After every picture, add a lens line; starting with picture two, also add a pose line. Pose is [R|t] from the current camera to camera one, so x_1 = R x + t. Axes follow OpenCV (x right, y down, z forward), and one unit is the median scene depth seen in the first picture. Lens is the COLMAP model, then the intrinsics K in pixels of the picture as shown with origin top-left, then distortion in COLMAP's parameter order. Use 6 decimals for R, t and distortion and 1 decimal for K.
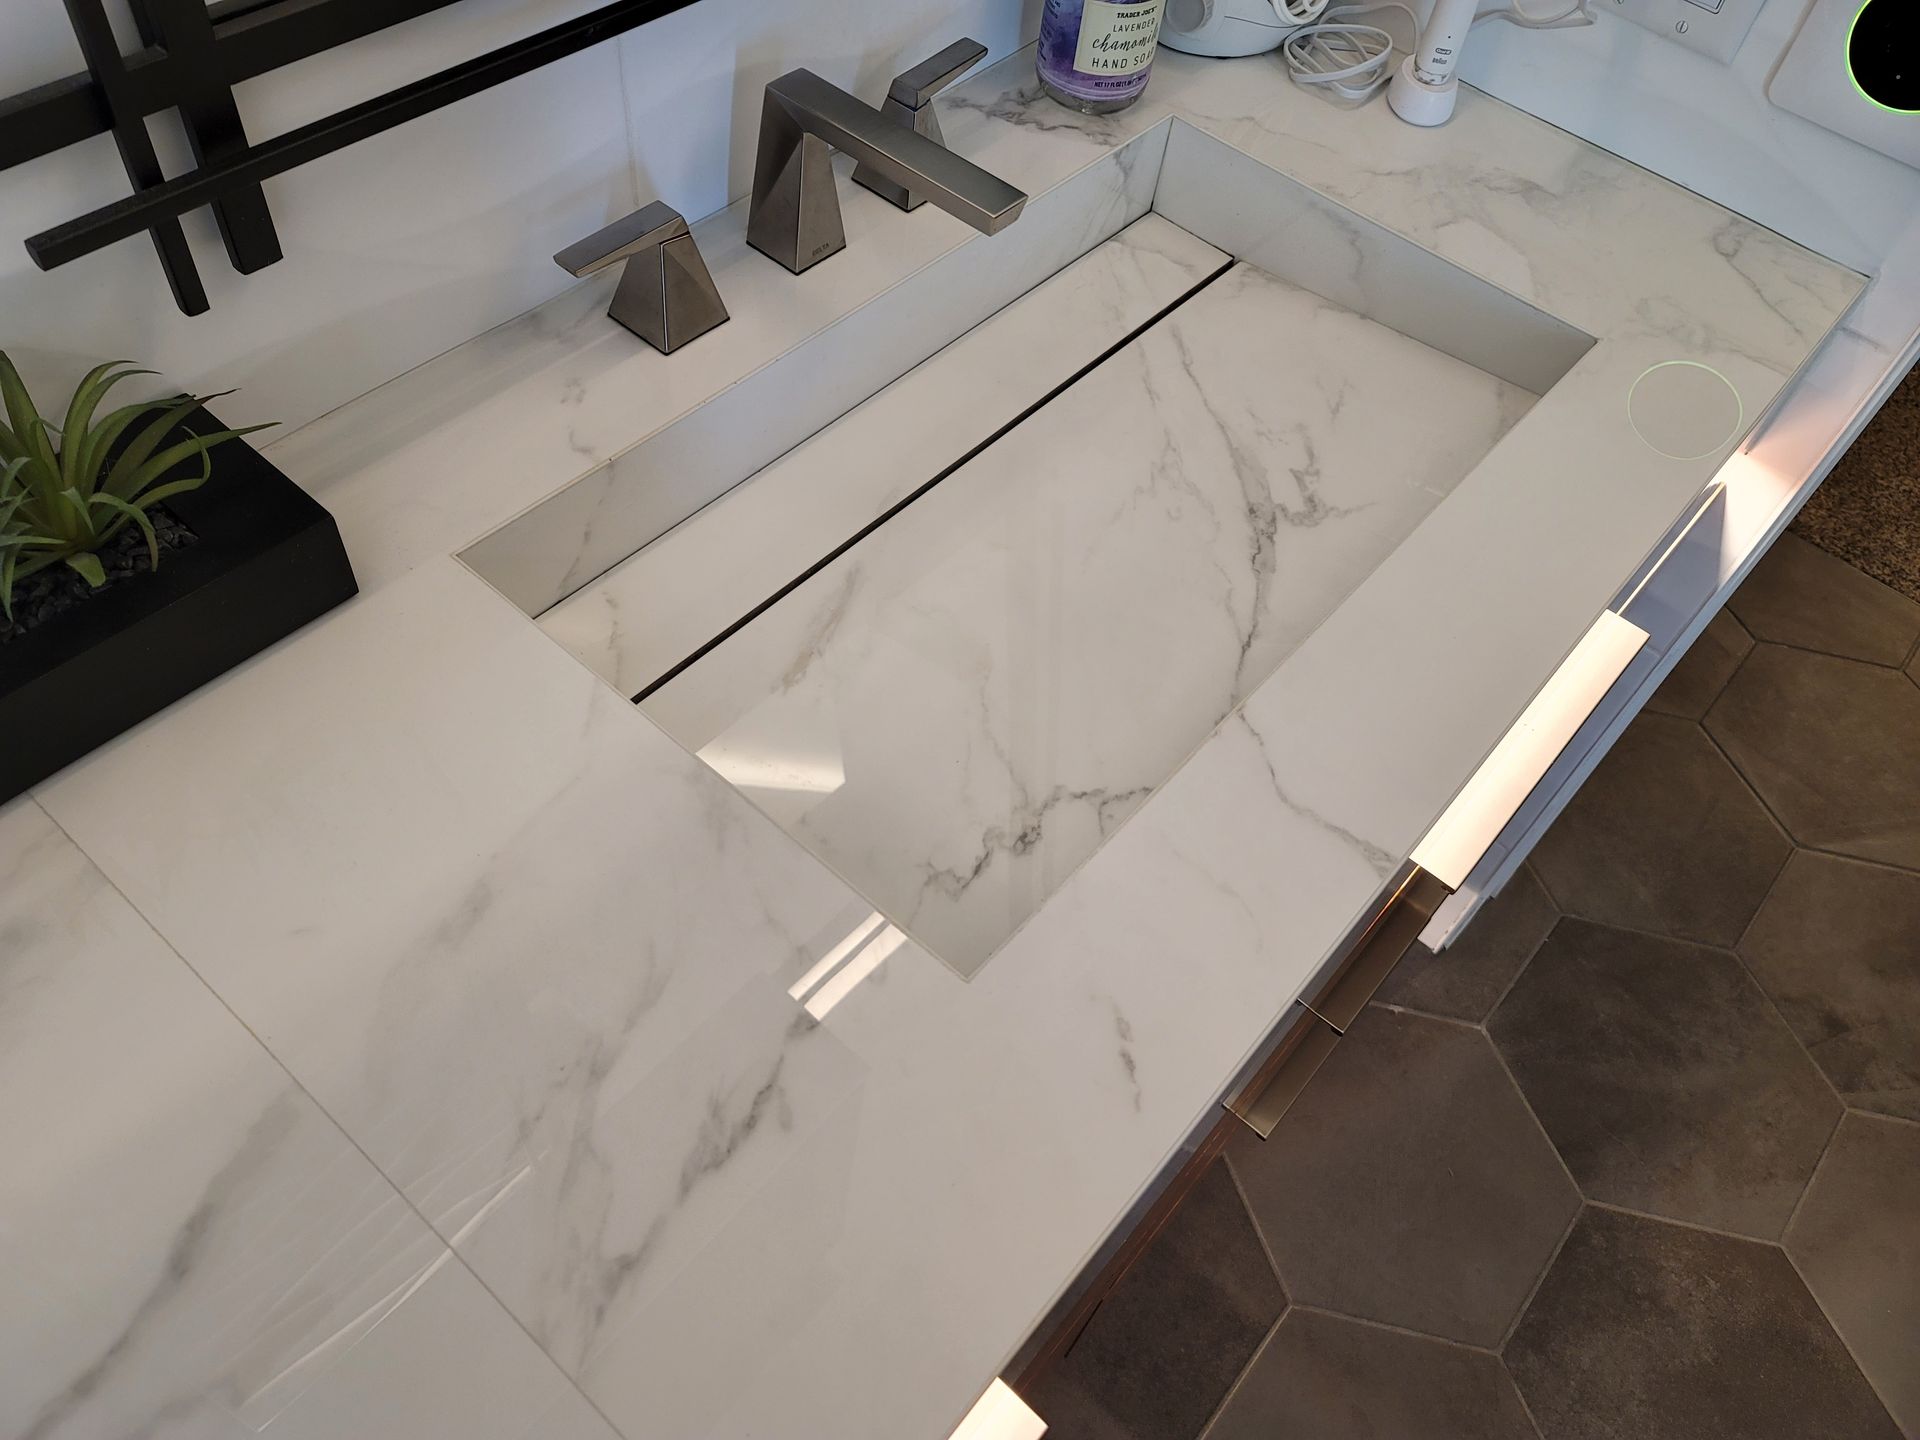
lens RADIAL K [[1419.6, 0, 953.7], [0, 1419.6, 720.8], [0, 0, 1]] dist [0.057805, -0.043263]
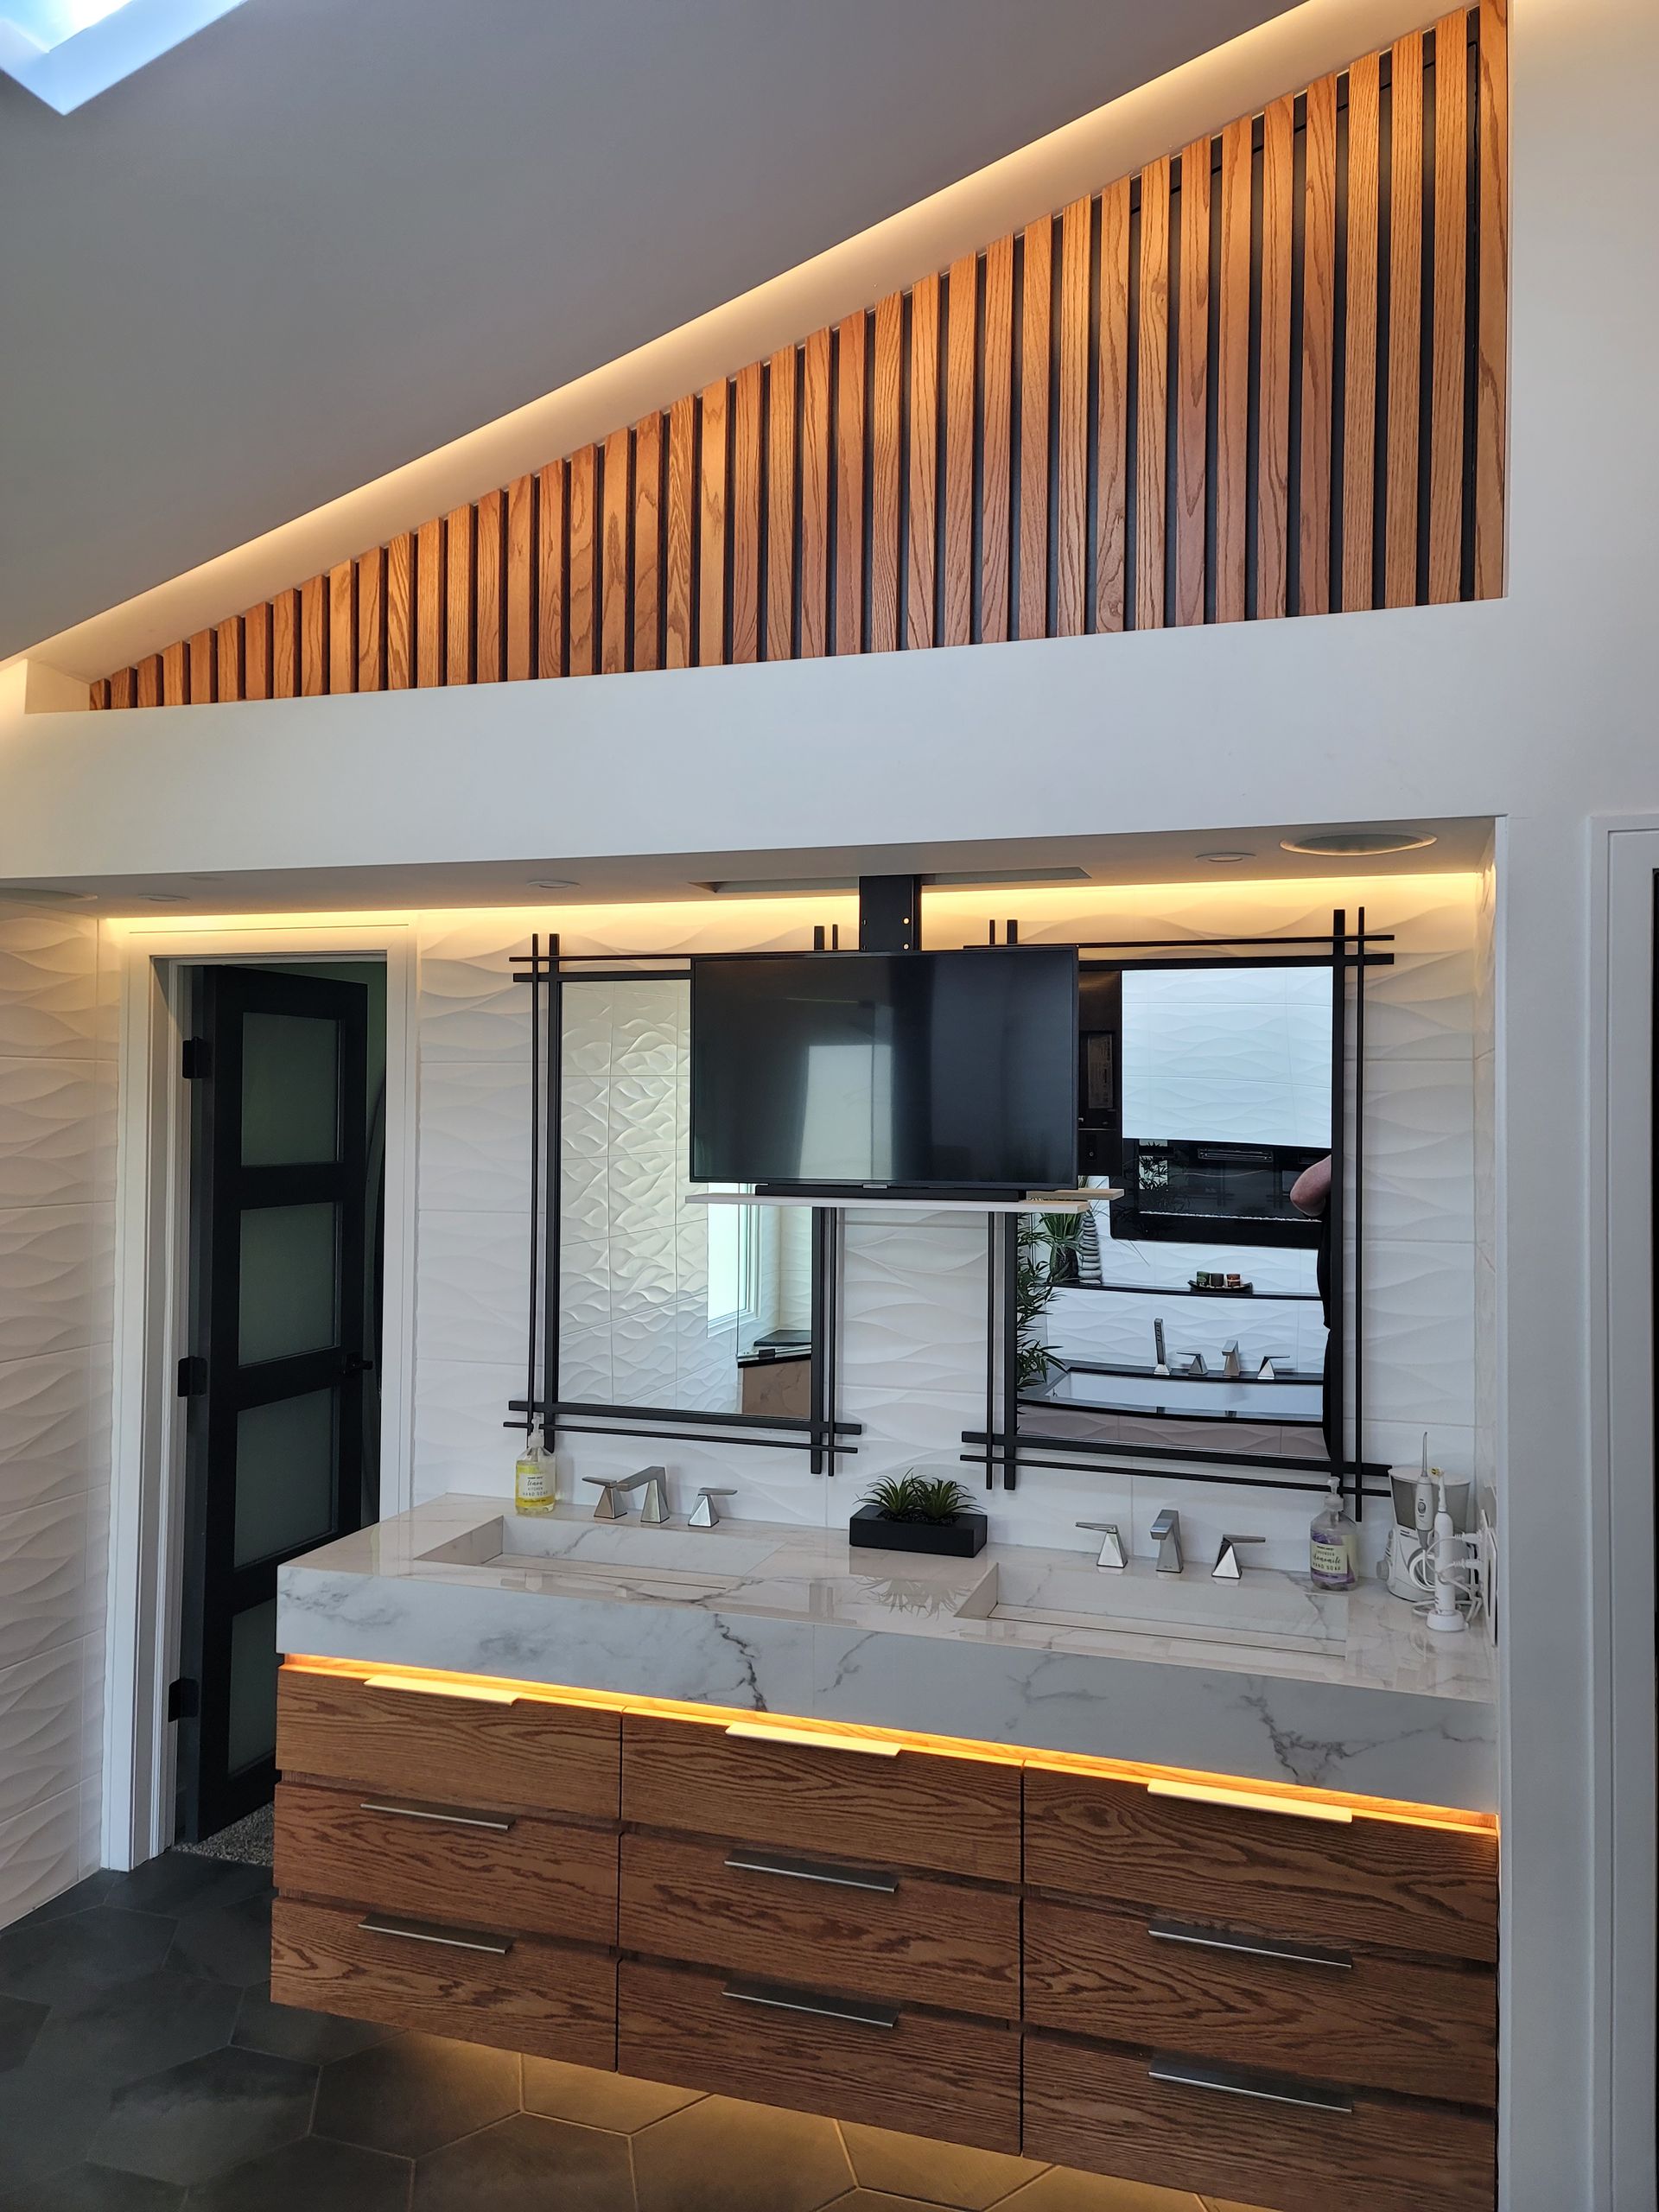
lens RADIAL K [[1635.5, 0, 838.0], [0, 1635.5, 1059.6], [0, 0, 1]] dist [0.057805, -0.043263]
pose [[0.384751, -0.118277, -0.915411, 2.670884], [-0.718073, 0.584779, -0.377366, 0.773537], [0.579947, 0.802524, 0.140062, -0.674376]]
